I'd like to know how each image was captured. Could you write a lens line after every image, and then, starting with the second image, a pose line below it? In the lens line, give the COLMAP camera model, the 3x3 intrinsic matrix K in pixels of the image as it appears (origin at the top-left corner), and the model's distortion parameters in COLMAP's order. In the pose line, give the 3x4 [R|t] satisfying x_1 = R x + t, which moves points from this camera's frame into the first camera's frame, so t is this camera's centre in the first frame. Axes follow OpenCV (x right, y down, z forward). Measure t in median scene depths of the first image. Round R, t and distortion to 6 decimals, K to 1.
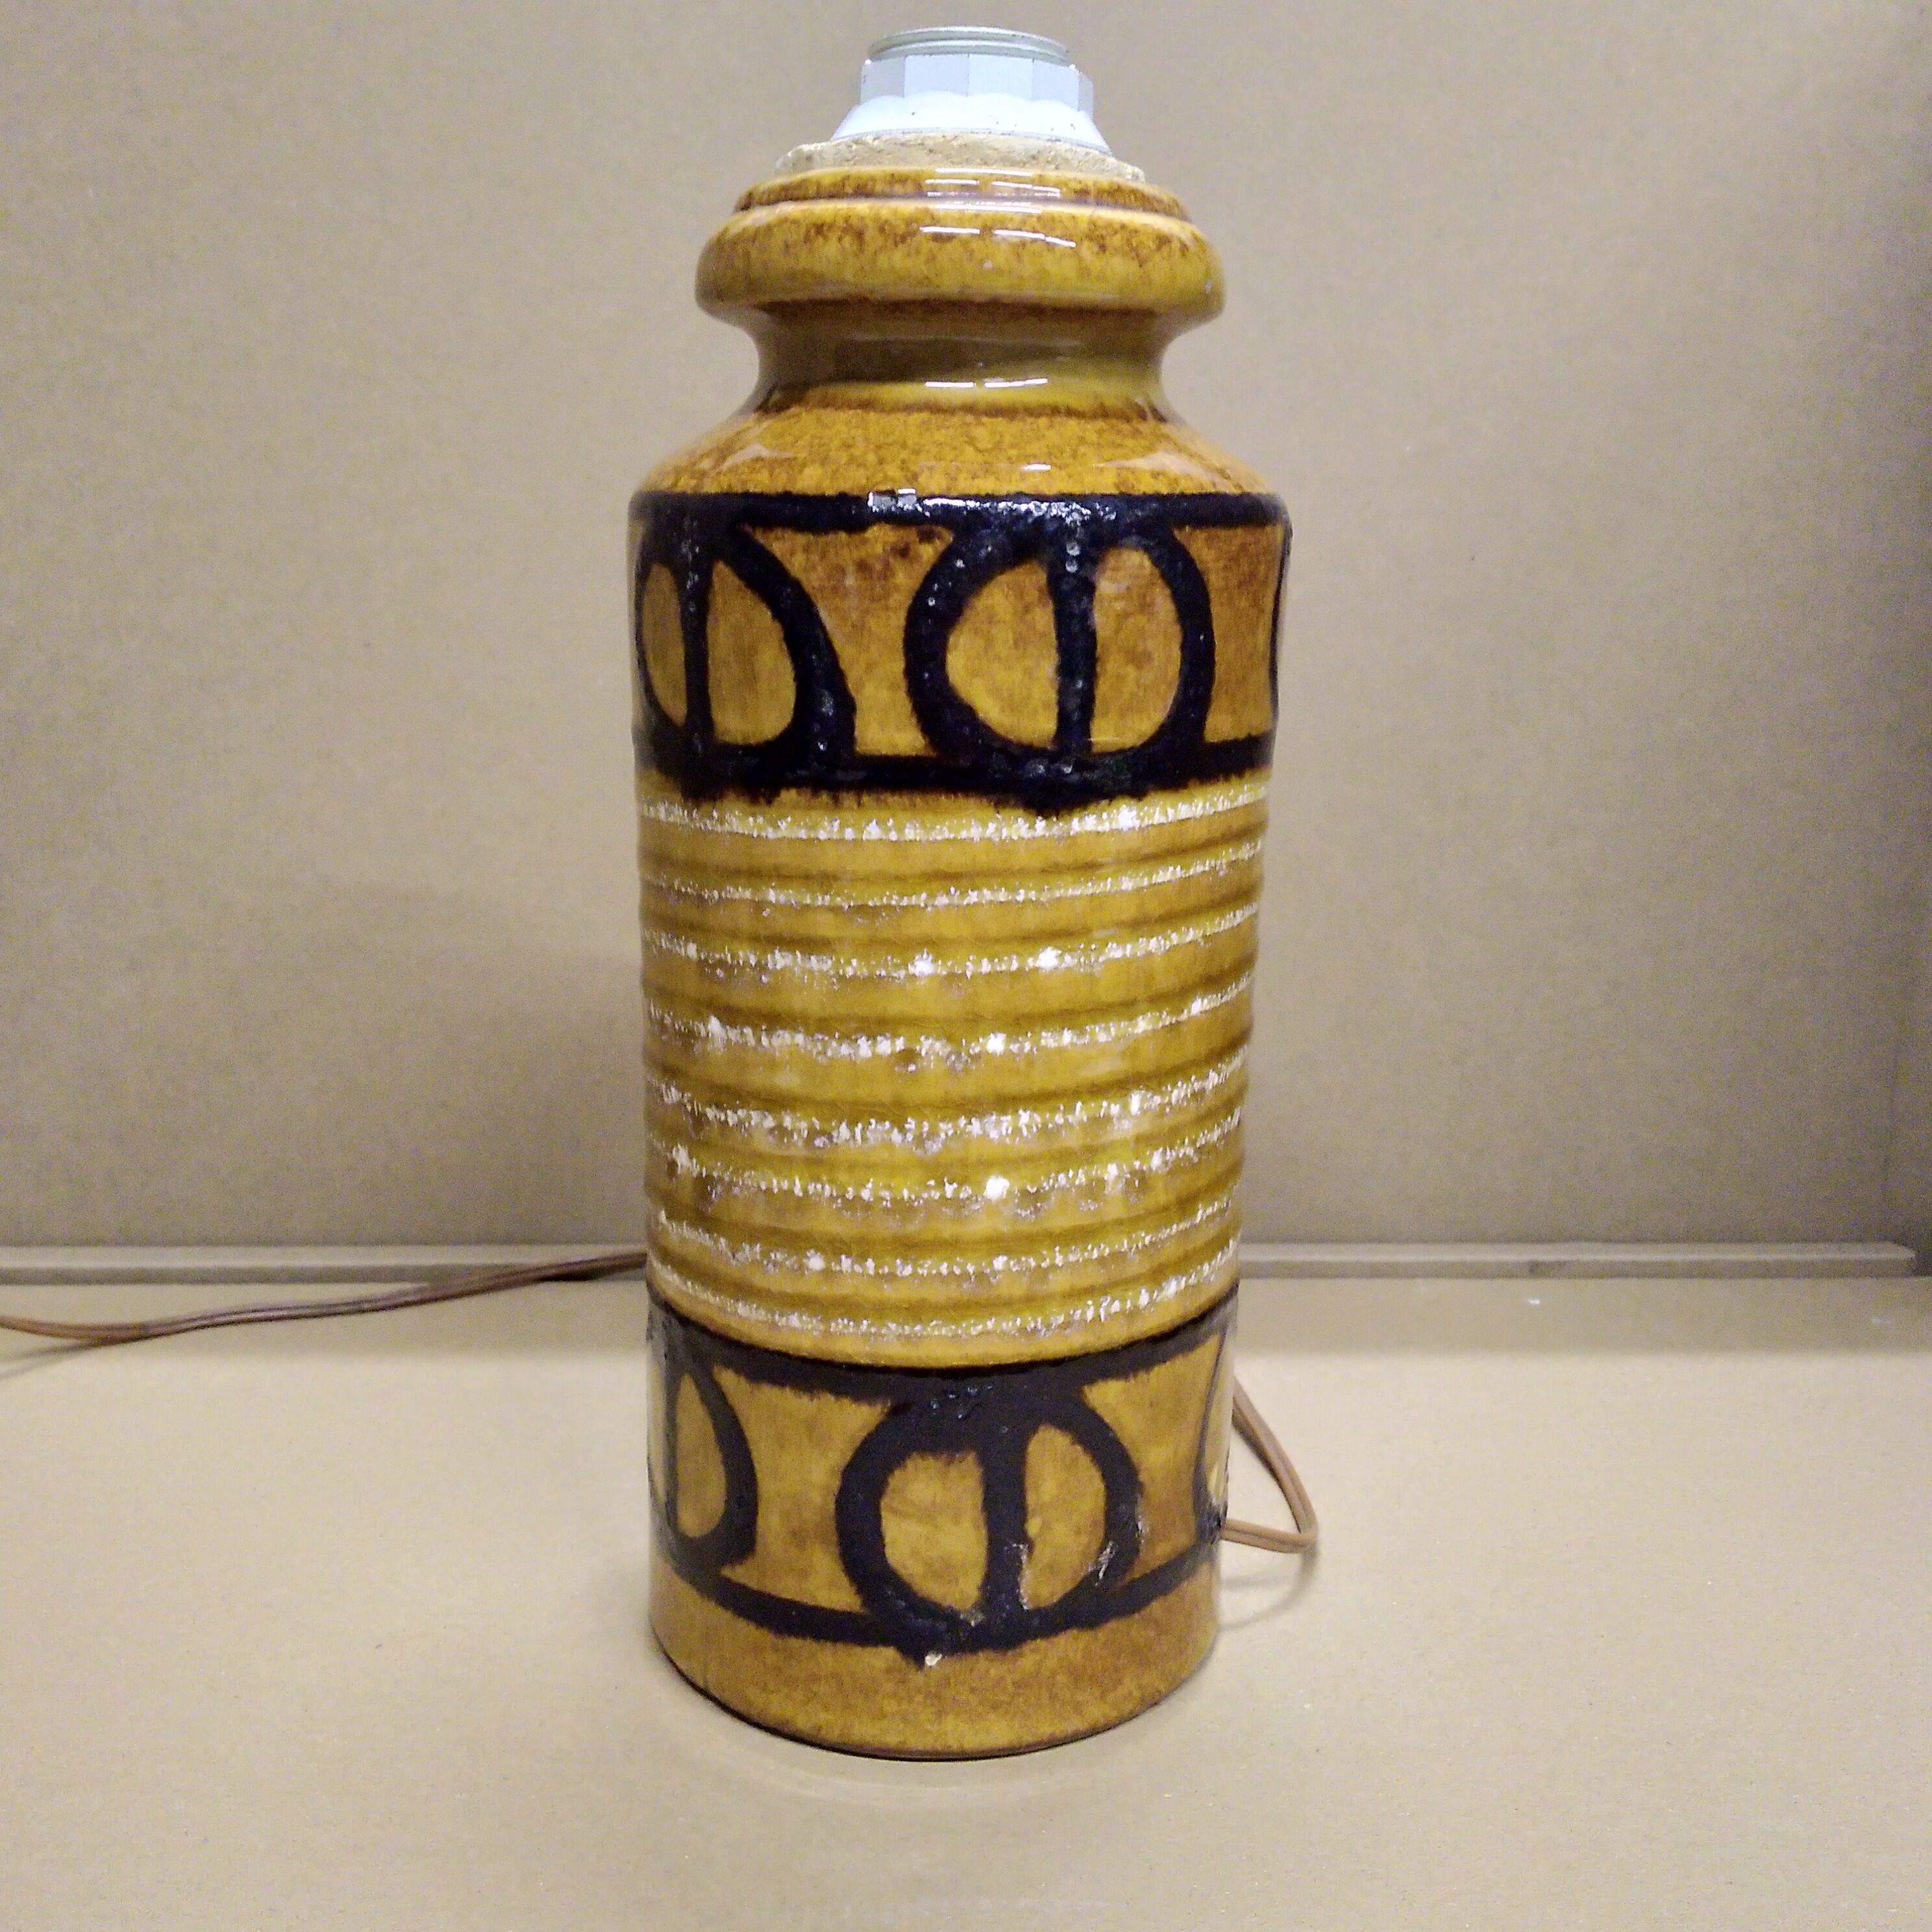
lens RADIAL K [[2147.0, 0, 970.4], [0, 2147.0, 1007.0], [0, 0, 1]] dist [0.277341, -0.988686]
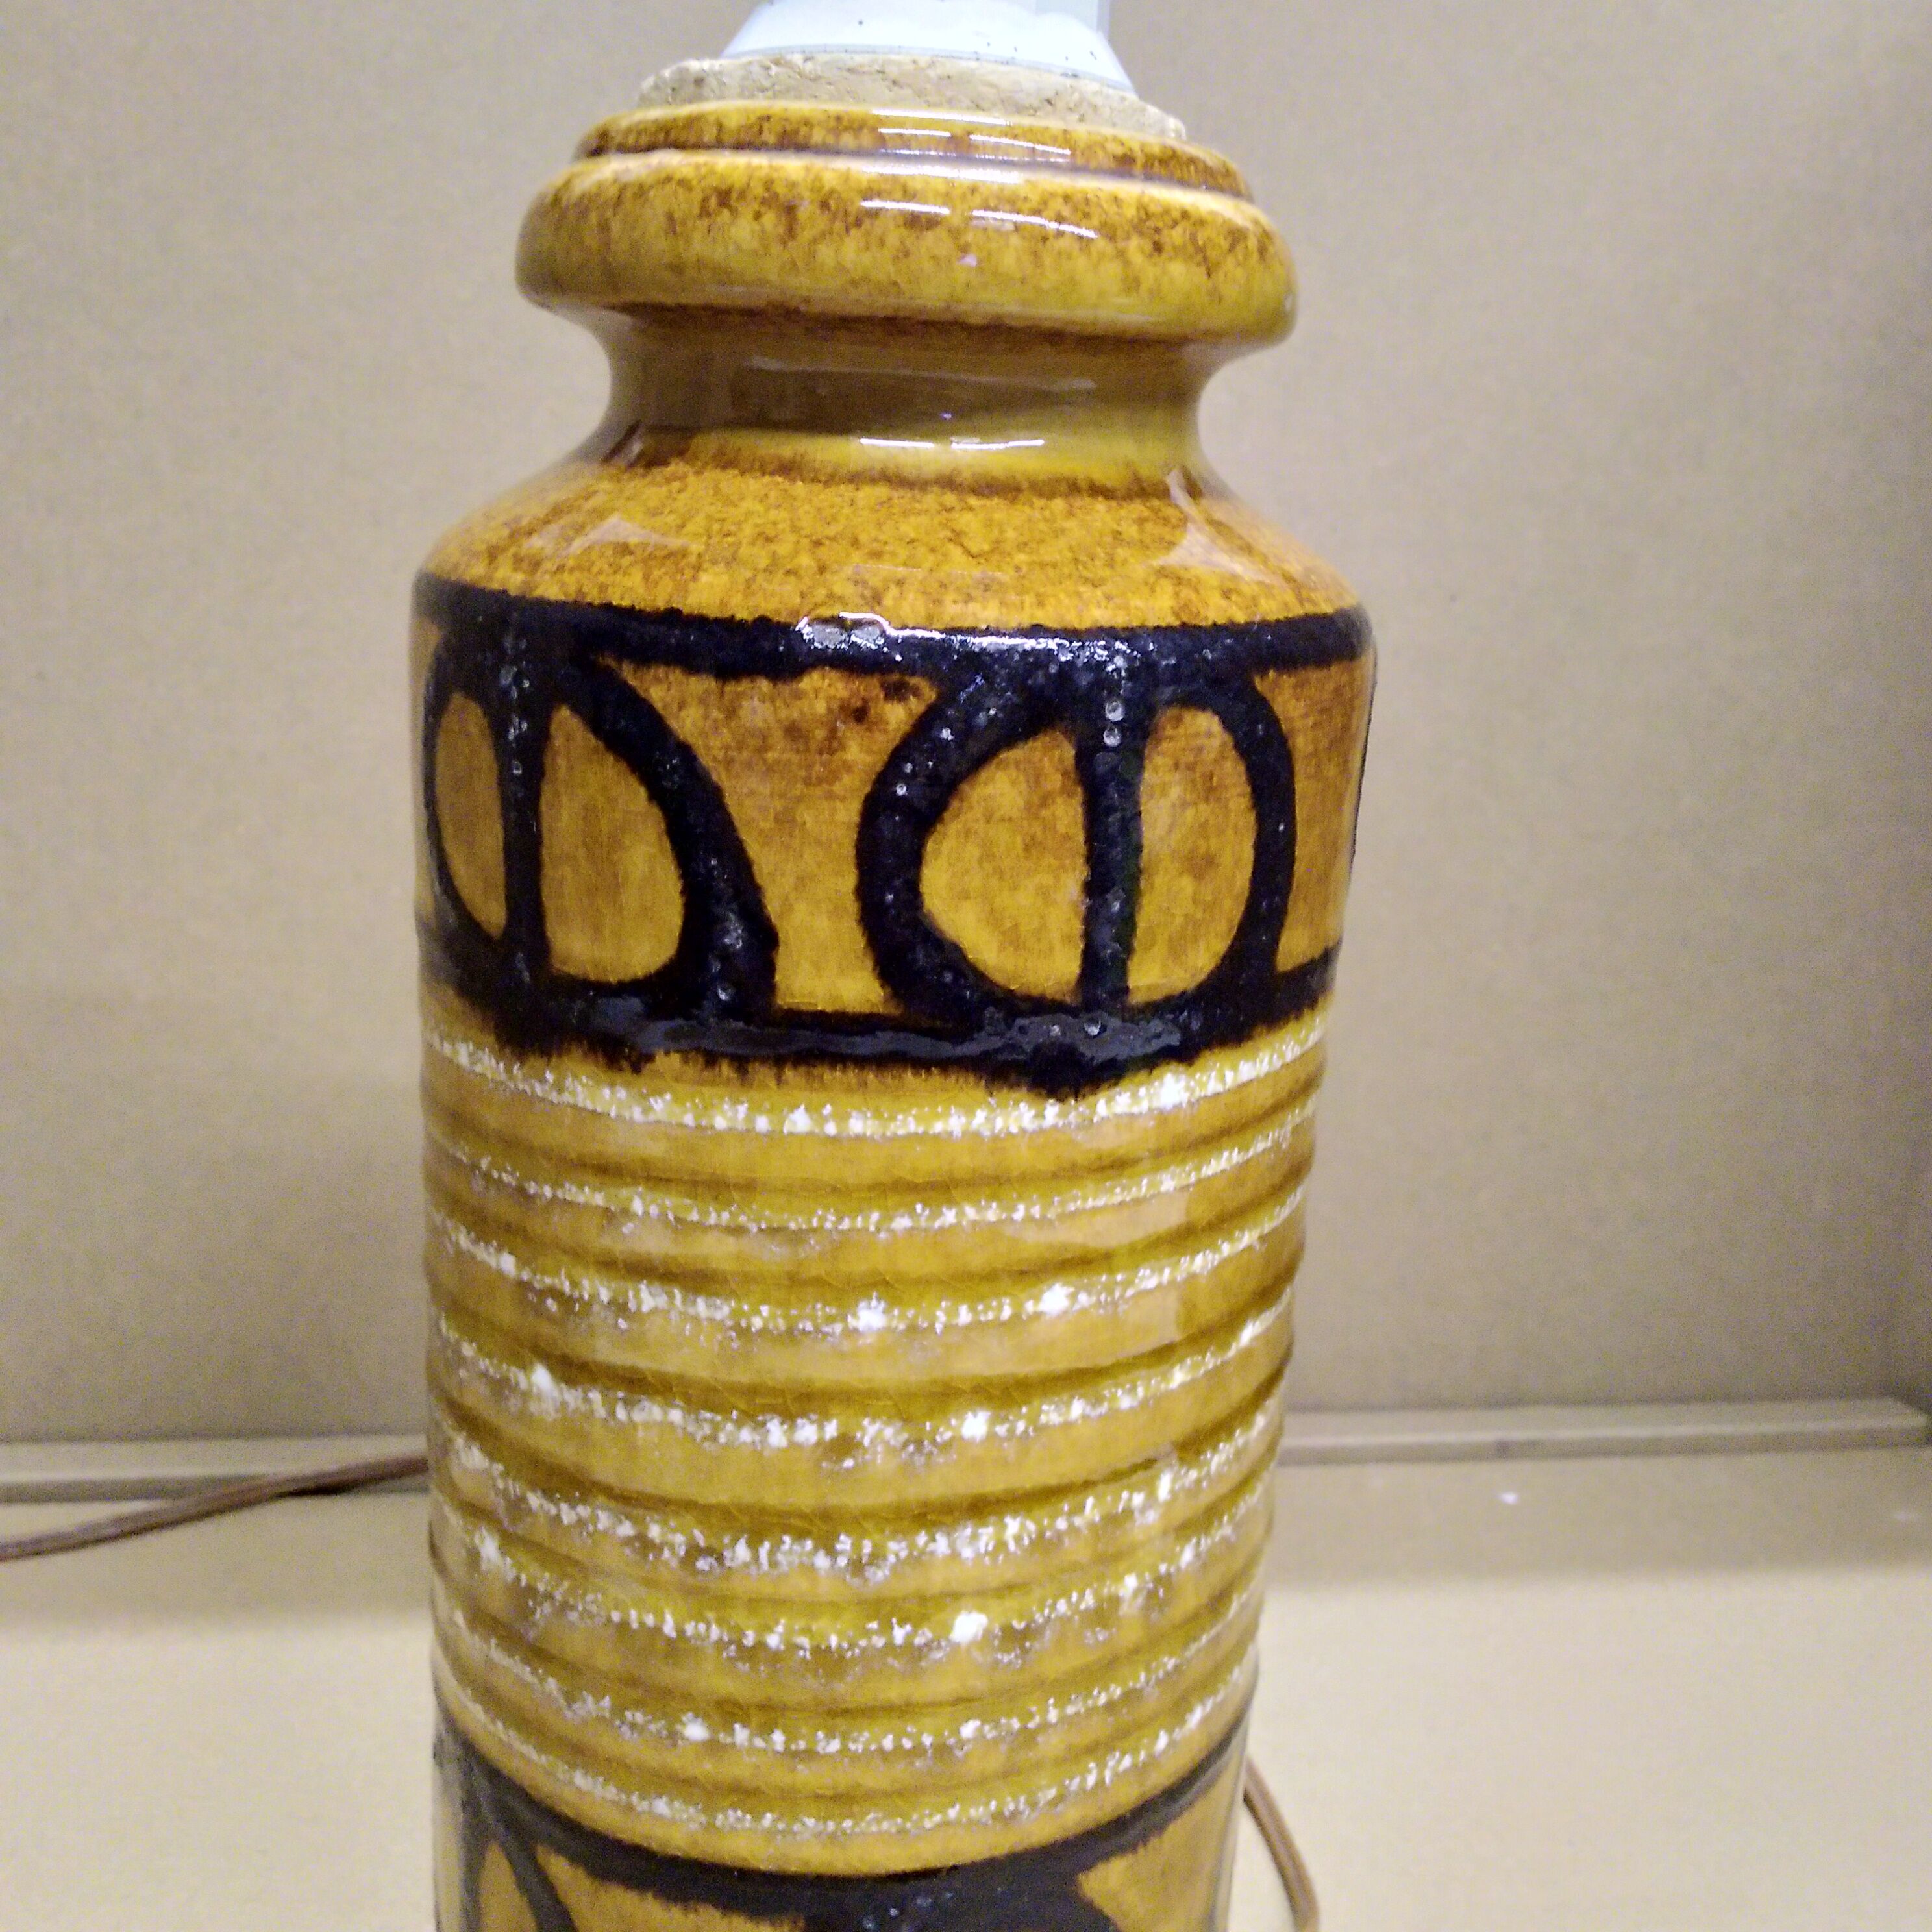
lens RADIAL K [[2074.6, 0, 966.0], [0, 2074.6, 966.0], [0, 0, 1]] dist [0.232701, -0.843419]
pose [[0.992607, 0.004598, 0.121283, -0.070902], [-0.010161, 0.998922, 0.045287, -0.155745], [-0.120944, -0.046185, 0.991584, 0.360790]]
